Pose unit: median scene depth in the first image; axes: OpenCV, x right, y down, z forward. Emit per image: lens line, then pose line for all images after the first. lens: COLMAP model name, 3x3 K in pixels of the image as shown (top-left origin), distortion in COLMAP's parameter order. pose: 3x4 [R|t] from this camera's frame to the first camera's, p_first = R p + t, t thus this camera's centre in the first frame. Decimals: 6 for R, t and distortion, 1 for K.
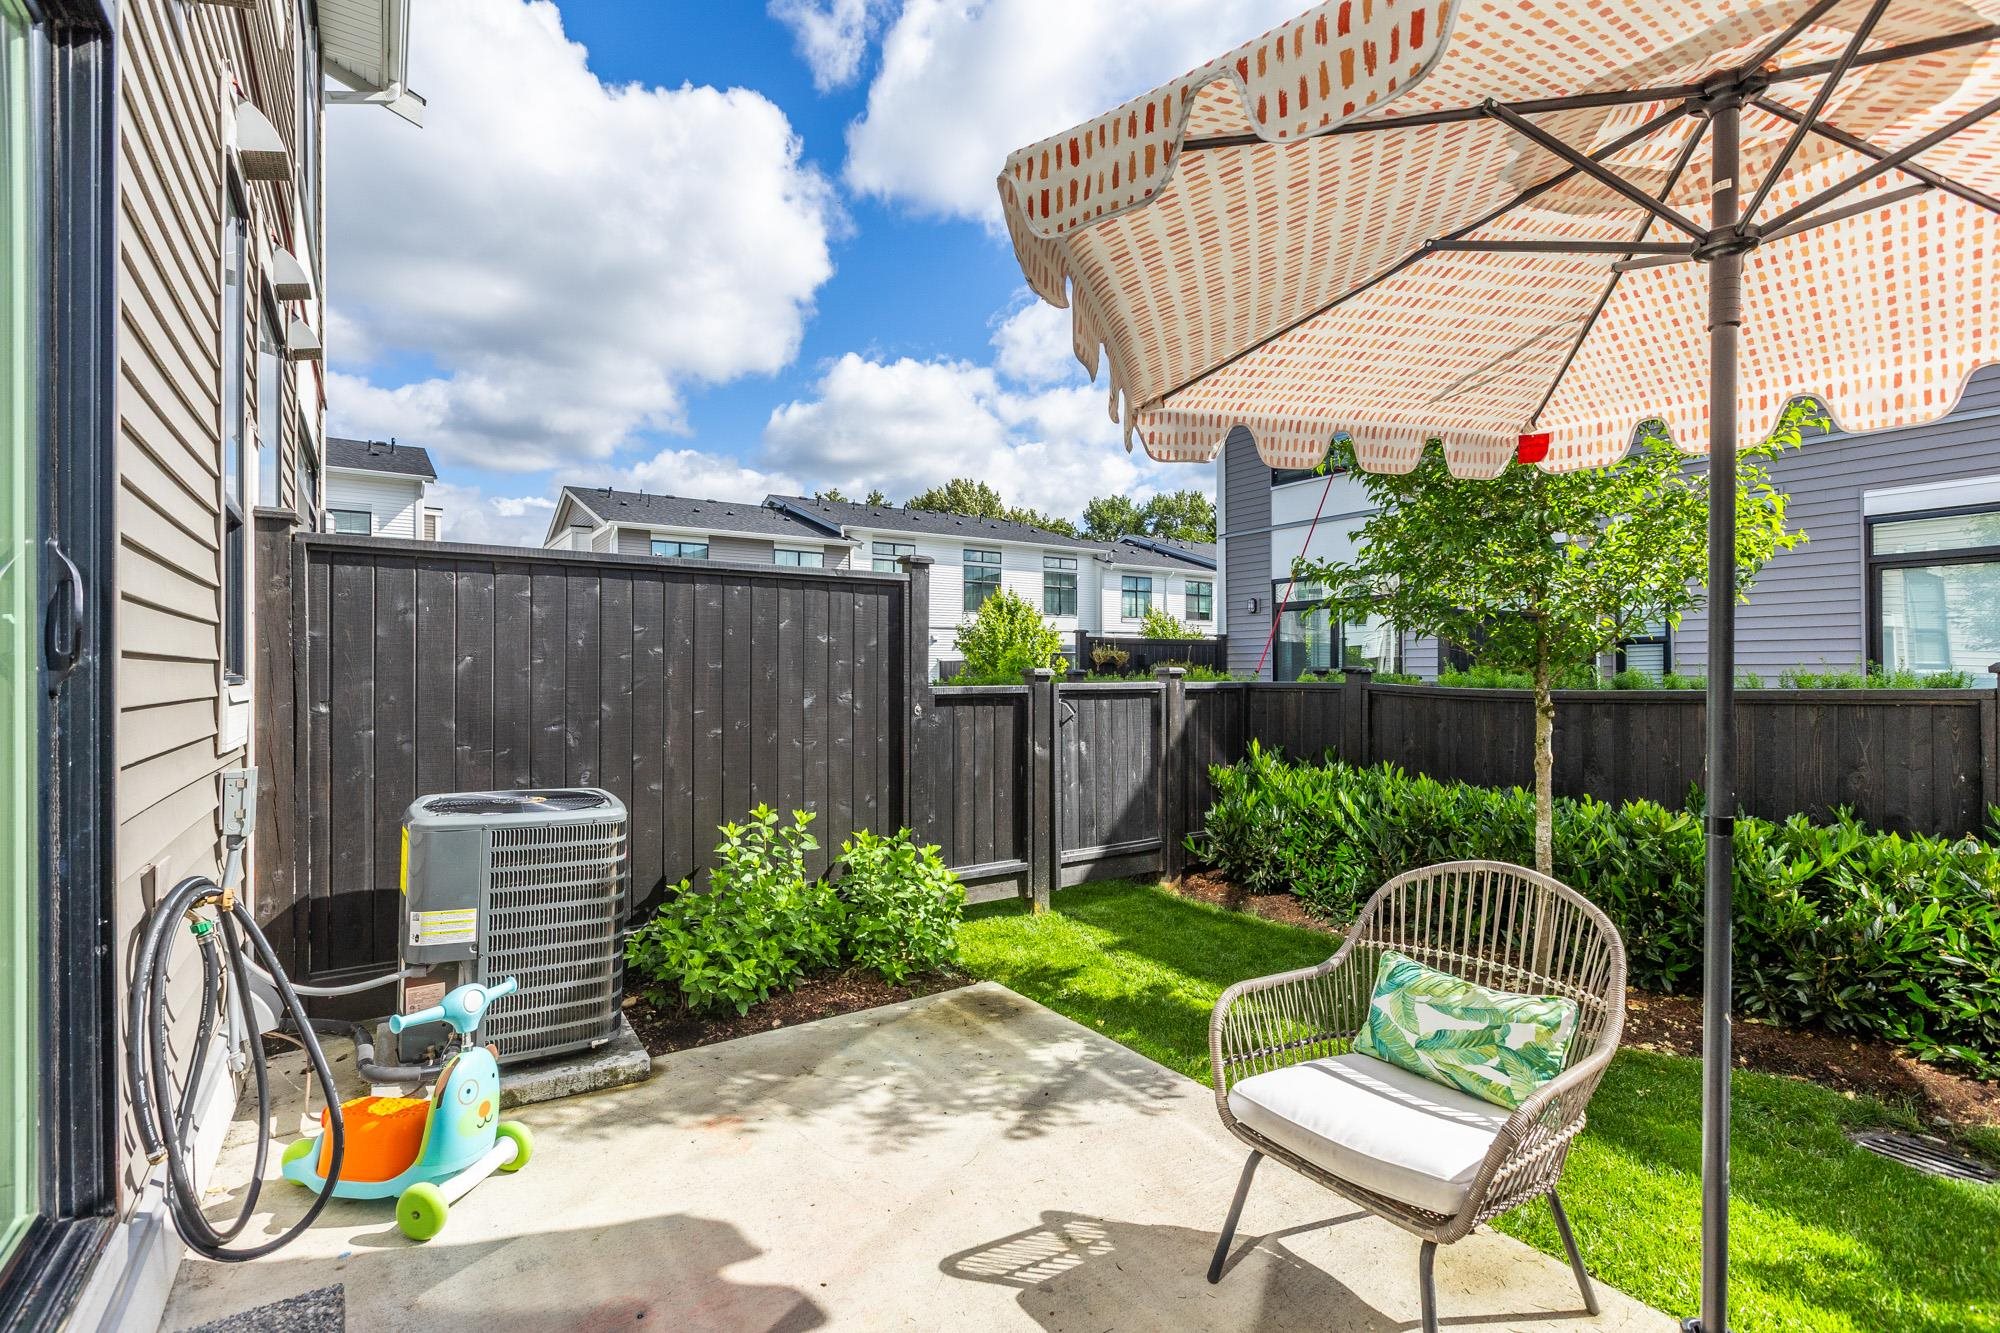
lens RADIAL K [[904.9, 0, 1009.8], [0, 904.9, 673.1], [0, 0, 1]] dist [0.011326, 0.000031]
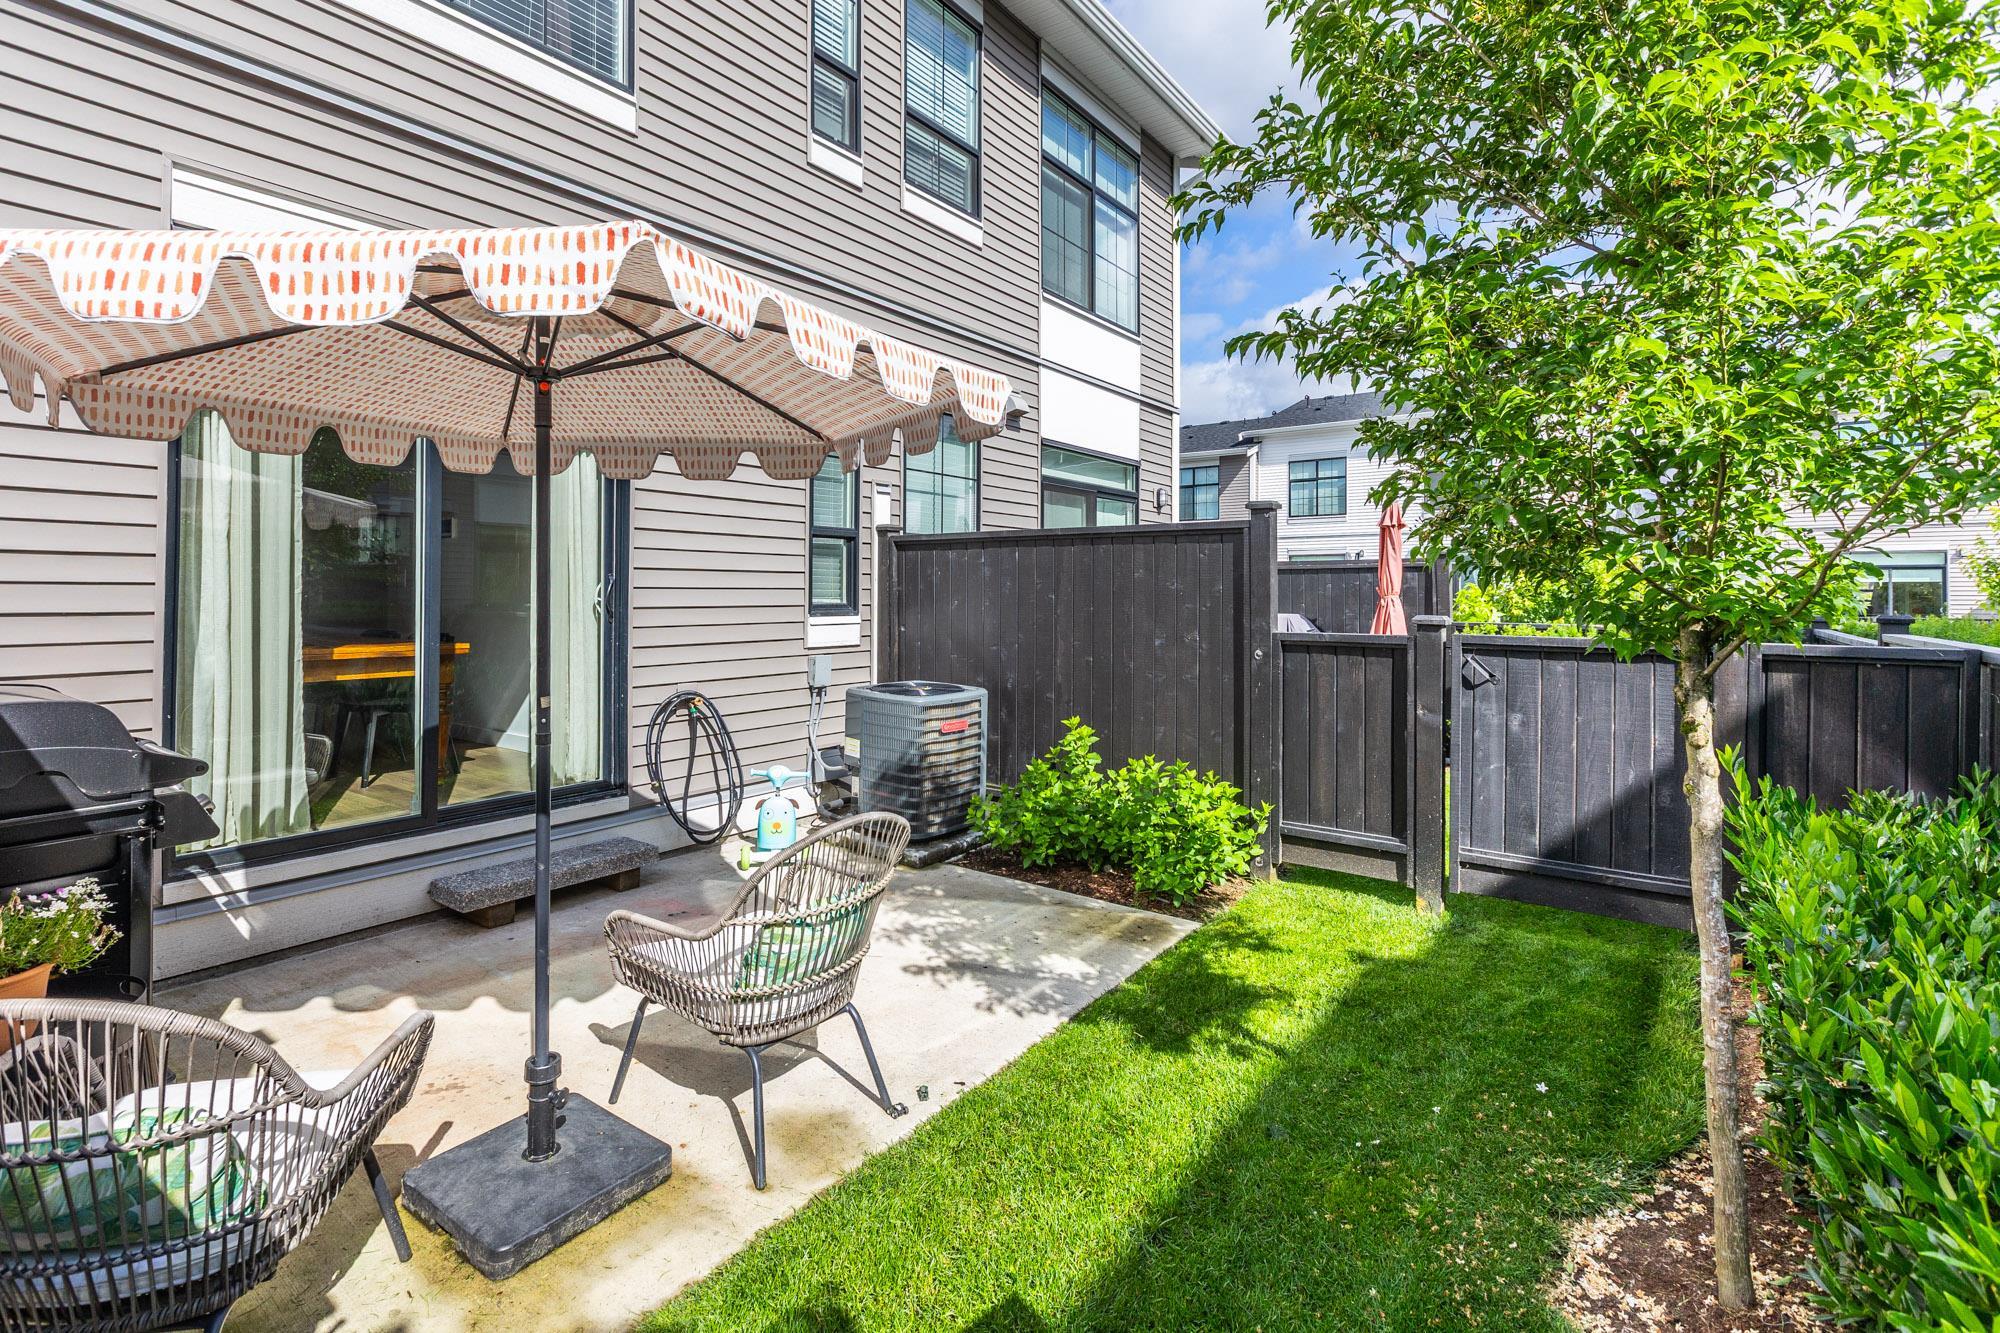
lens RADIAL K [[939.8, 0, 985.9], [0, 939.8, 586.4], [0, 0, 1]] dist [0.001523, -0.000158]
pose [[0.332632, -0.004515, -0.943046, 0.795762], [-0.005484, 0.999962, -0.006722, -0.026178], [0.943041, 0.007408, 0.332595, 0.374843]]
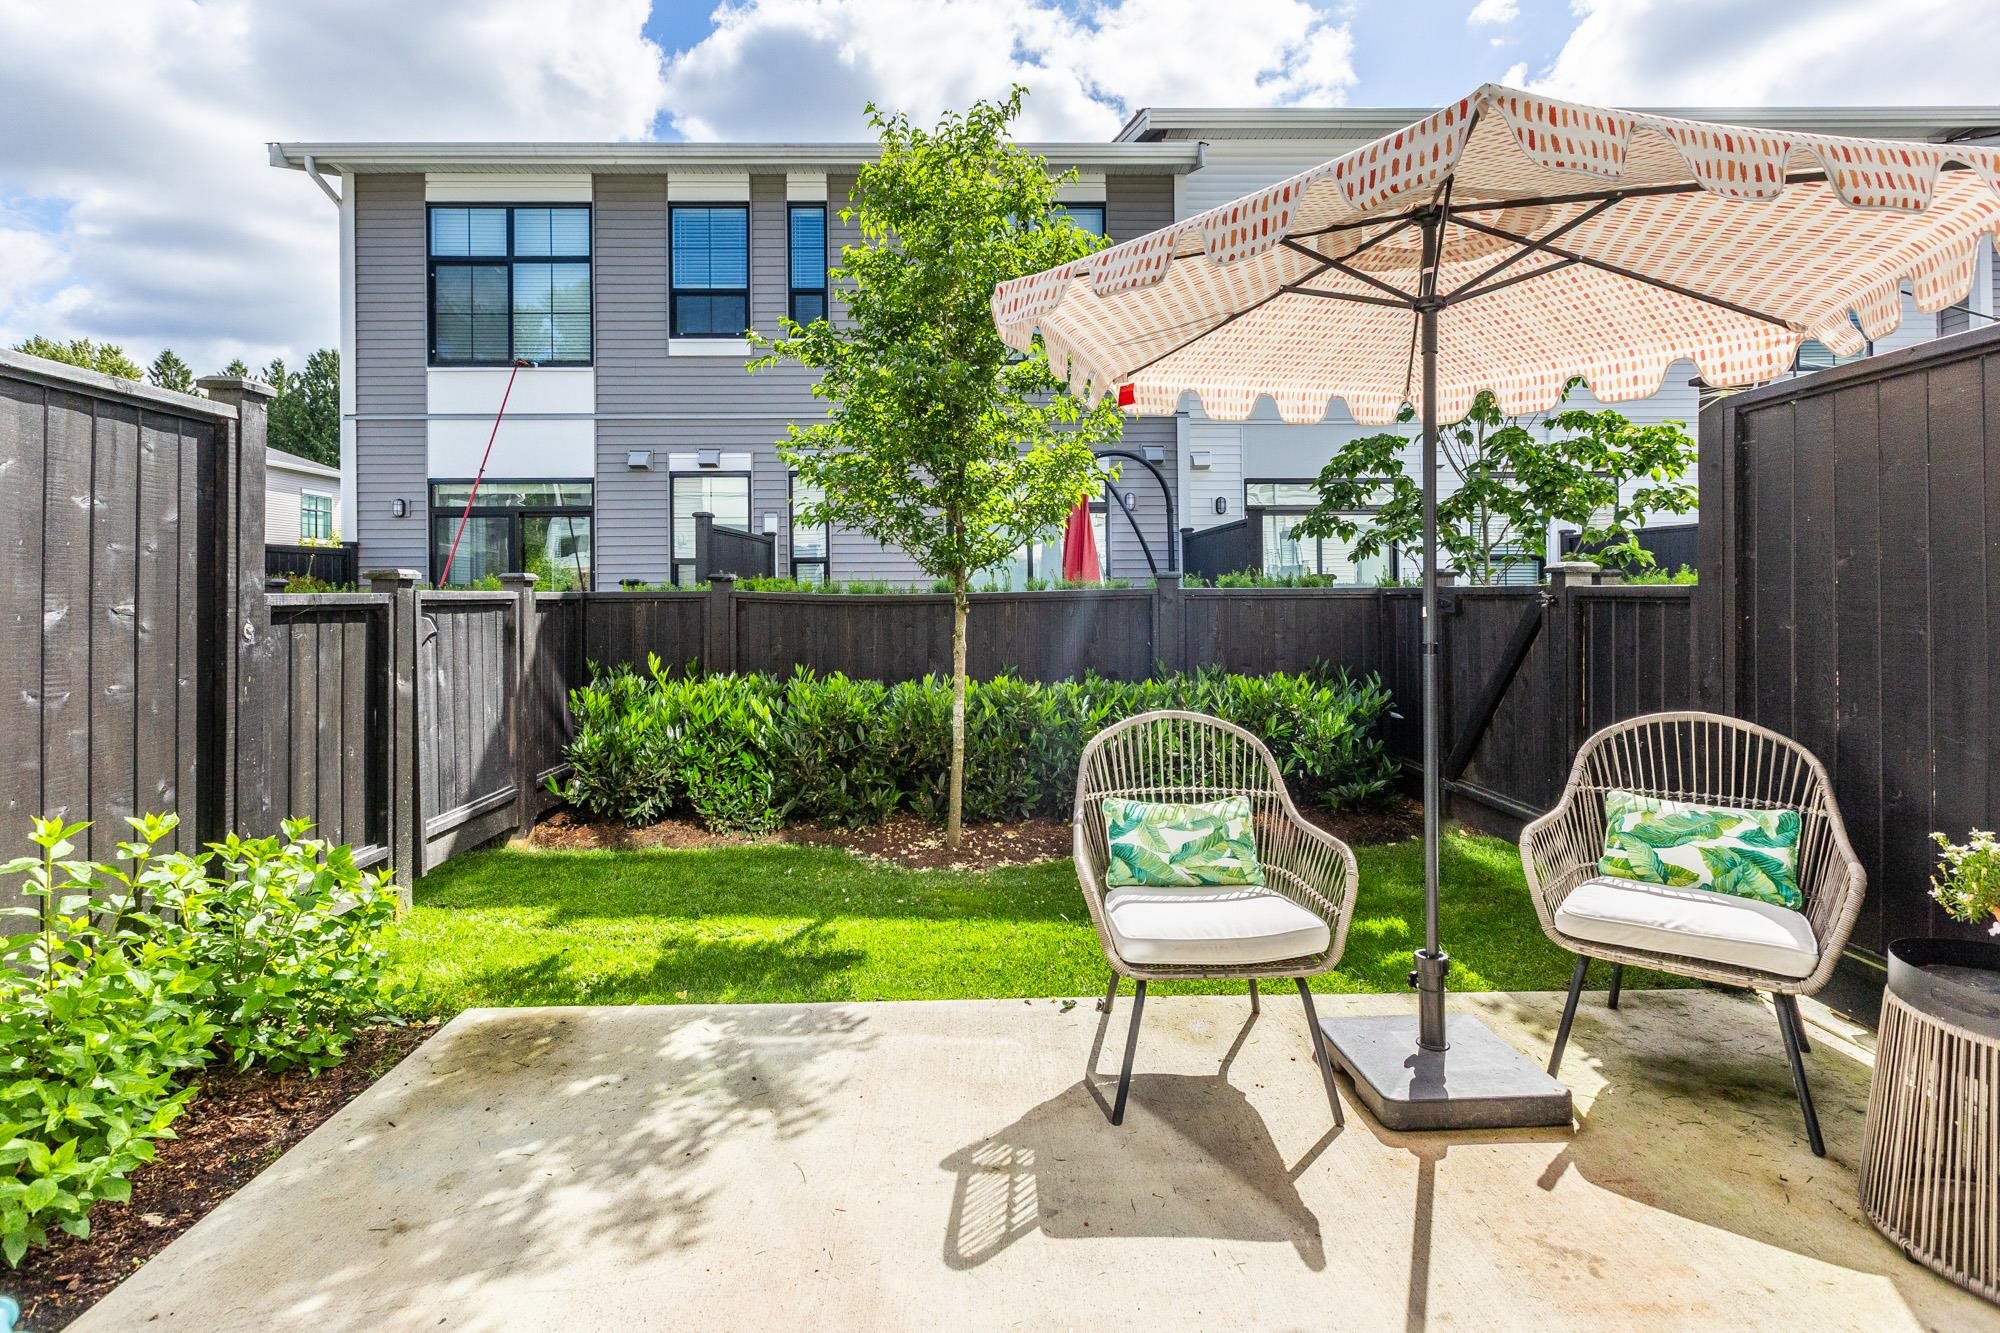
lens RADIAL K [[939.8, 0, 985.9], [0, 939.8, 586.4], [0, 0, 1]] dist [0.001523, -0.000158]
pose [[0.554334, 0.004373, 0.832283, -0.357853], [0.006641, 0.999931, -0.009677, 0.020372], [-0.832268, 0.010891, 0.554267, 0.230444]]
